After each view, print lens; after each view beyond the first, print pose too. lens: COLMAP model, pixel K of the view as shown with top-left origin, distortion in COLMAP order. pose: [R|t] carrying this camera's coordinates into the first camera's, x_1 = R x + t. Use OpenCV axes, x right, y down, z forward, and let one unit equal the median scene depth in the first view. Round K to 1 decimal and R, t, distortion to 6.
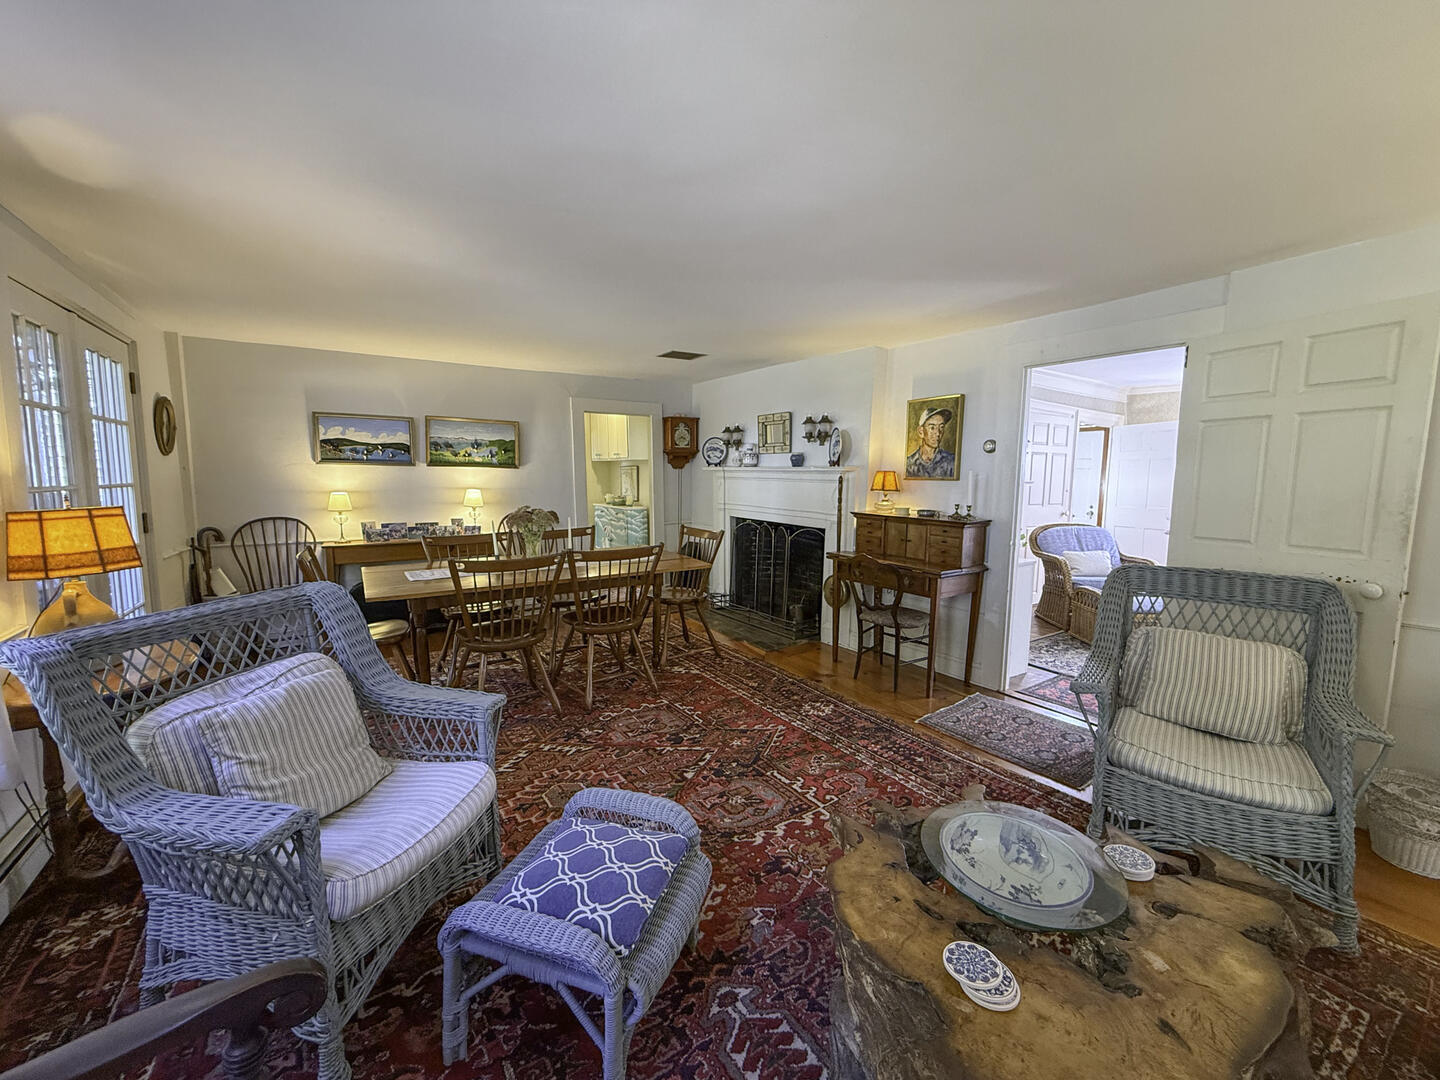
lens RADIAL K [[573.8, 0, 720.0], [0, 573.8, 540.0], [0, 0, 1]] dist [-0.001368, 0.000037]
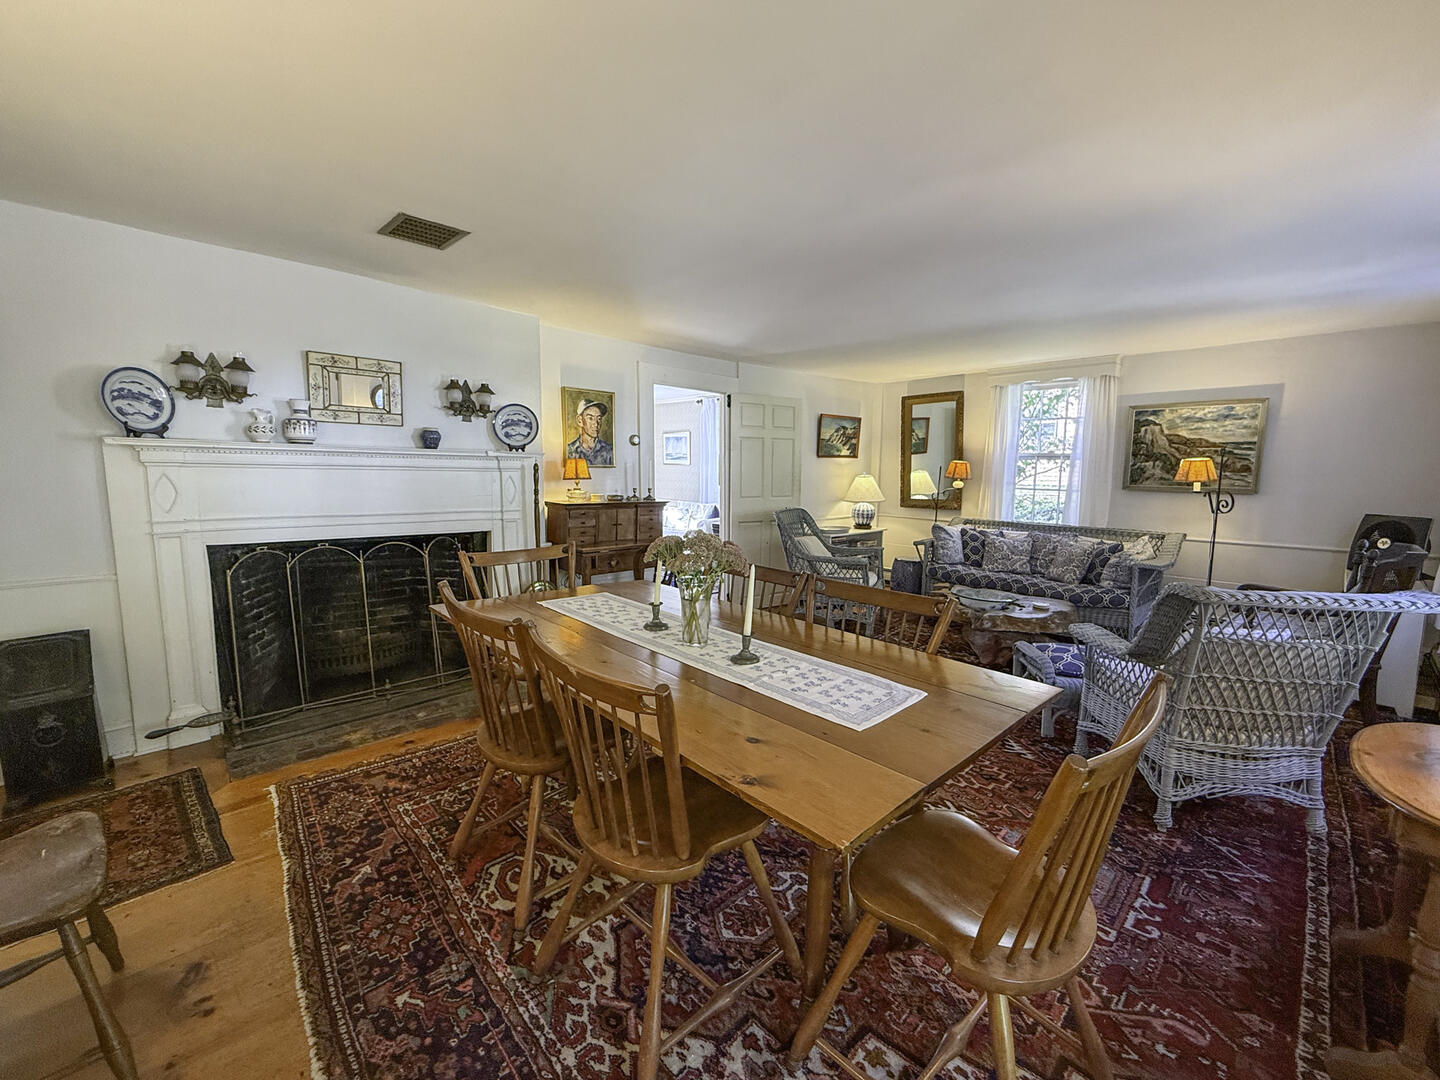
lens RADIAL K [[573.8, 0, 720.0], [0, 573.8, 540.0], [0, 0, 1]] dist [-0.001368, 0.000037]
pose [[-0.169796, -0.137964, 0.975774, -0.736660], [0.091445, 0.983674, 0.154994, -0.115898], [-0.981227, 0.115547, -0.154408, 0.950026]]
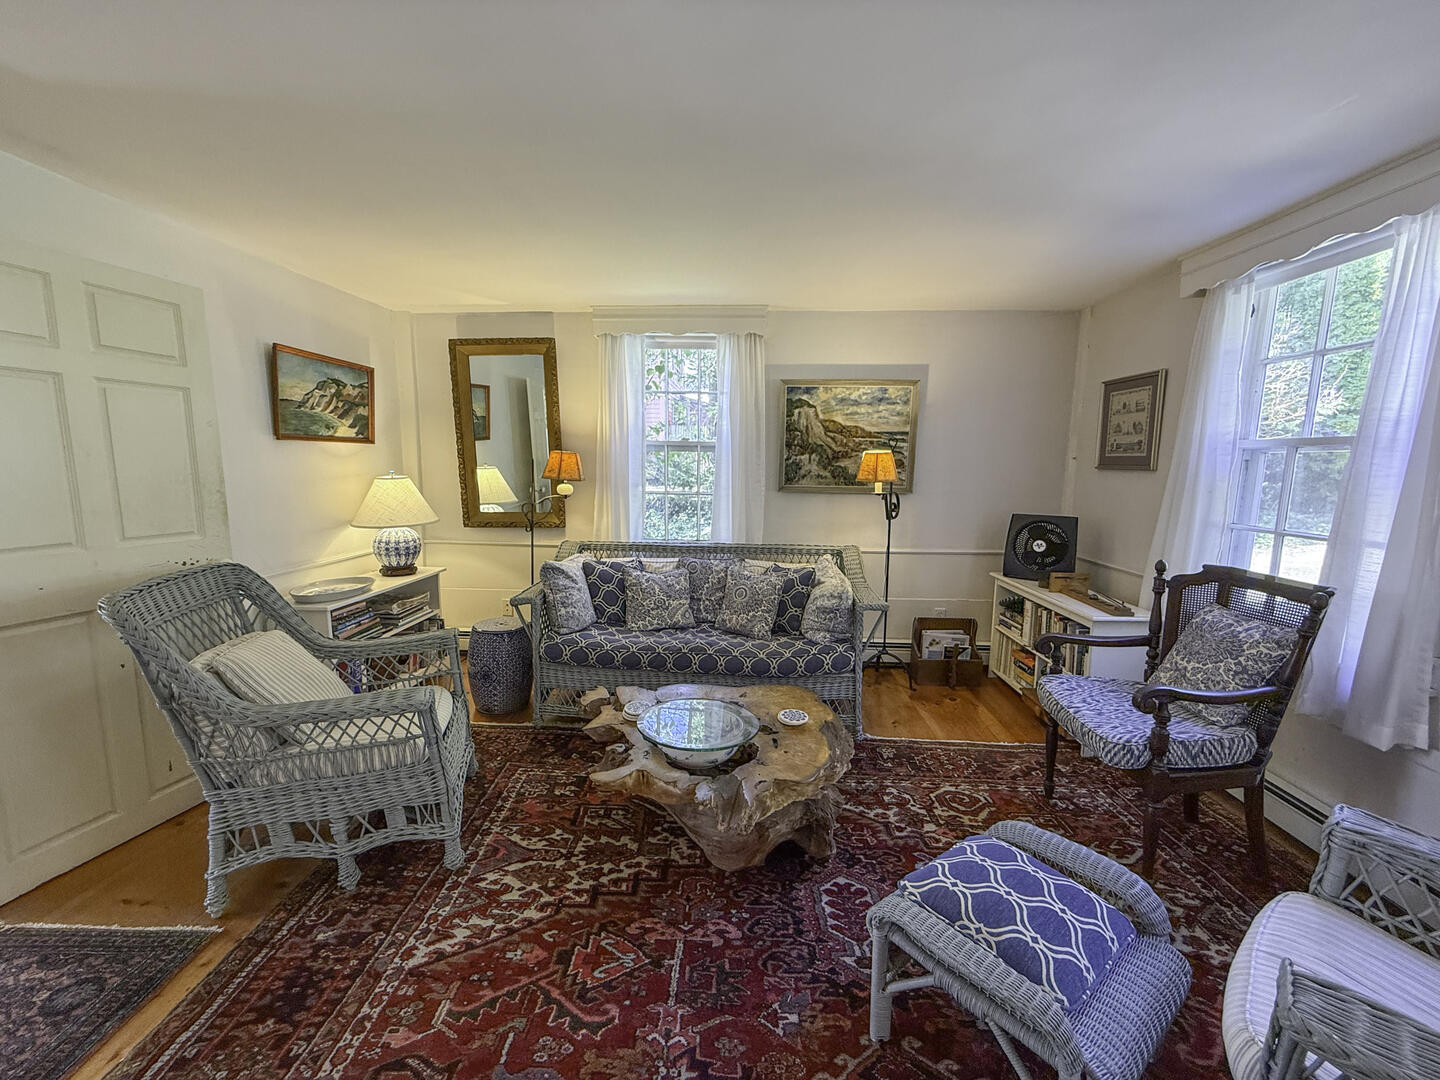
lens RADIAL K [[573.8, 0, 720.0], [0, 573.8, 540.0], [0, 0, 1]] dist [-0.001368, 0.000037]
pose [[-0.810632, -0.095406, 0.577731, -0.116543], [0.041189, 0.974902, 0.218789, -0.081856], [-0.584106, 0.201154, -0.786357, 0.692425]]
